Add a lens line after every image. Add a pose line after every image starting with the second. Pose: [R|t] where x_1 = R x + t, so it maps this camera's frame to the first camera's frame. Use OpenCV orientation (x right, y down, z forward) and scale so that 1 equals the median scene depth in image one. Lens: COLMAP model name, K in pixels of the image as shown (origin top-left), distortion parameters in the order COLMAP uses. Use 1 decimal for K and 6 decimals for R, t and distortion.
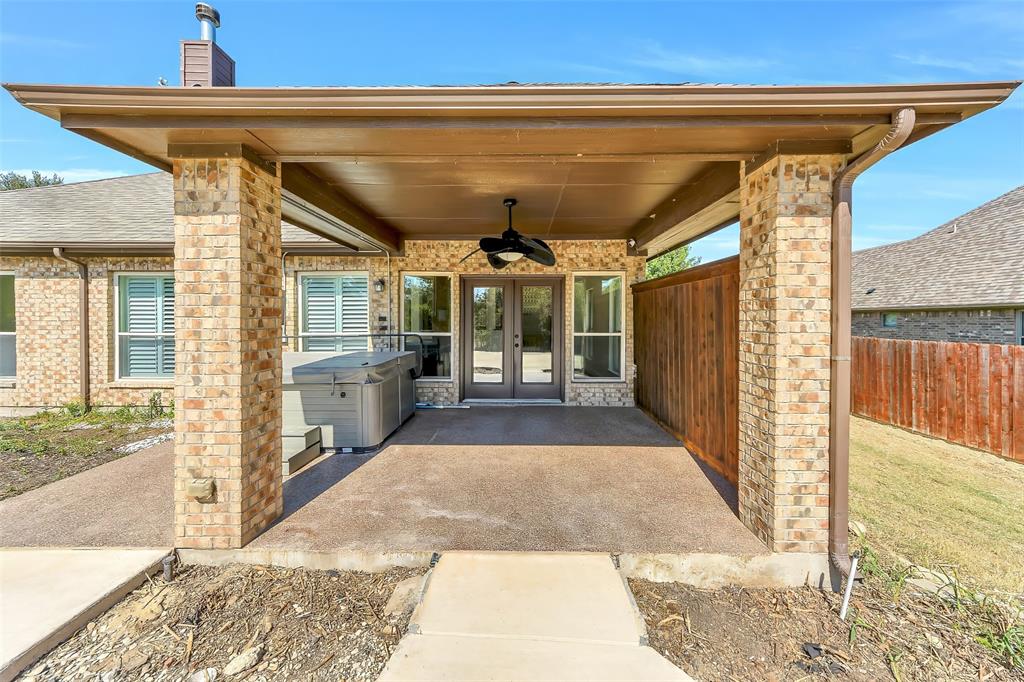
lens RADIAL K [[370.1, 0, 511.6], [0, 370.1, 326.5], [0, 0, 1]] dist [0.002156, 0.000293]
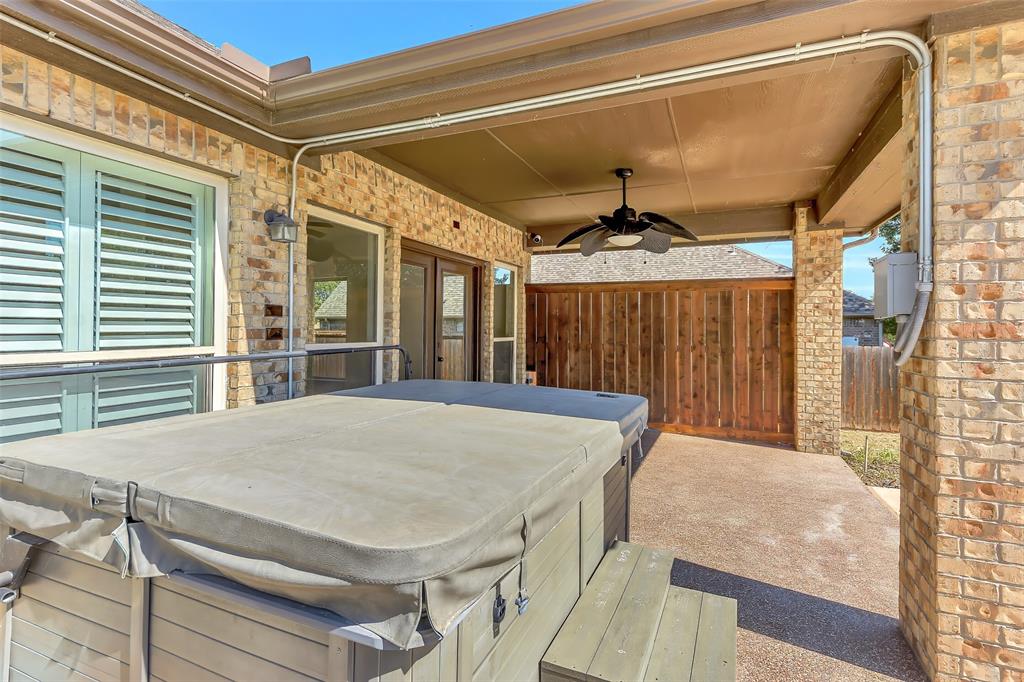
lens RADIAL K [[464.7, 0, 512.8], [0, 464.7, 330.9], [0, 0, 1]] dist [0.011595, -0.000045]
pose [[0.395768, -0.002564, 0.918347, -0.725952], [0.010344, 0.999945, -0.001666, 0.004723], [-0.918292, 0.010159, 0.395773, 0.582963]]
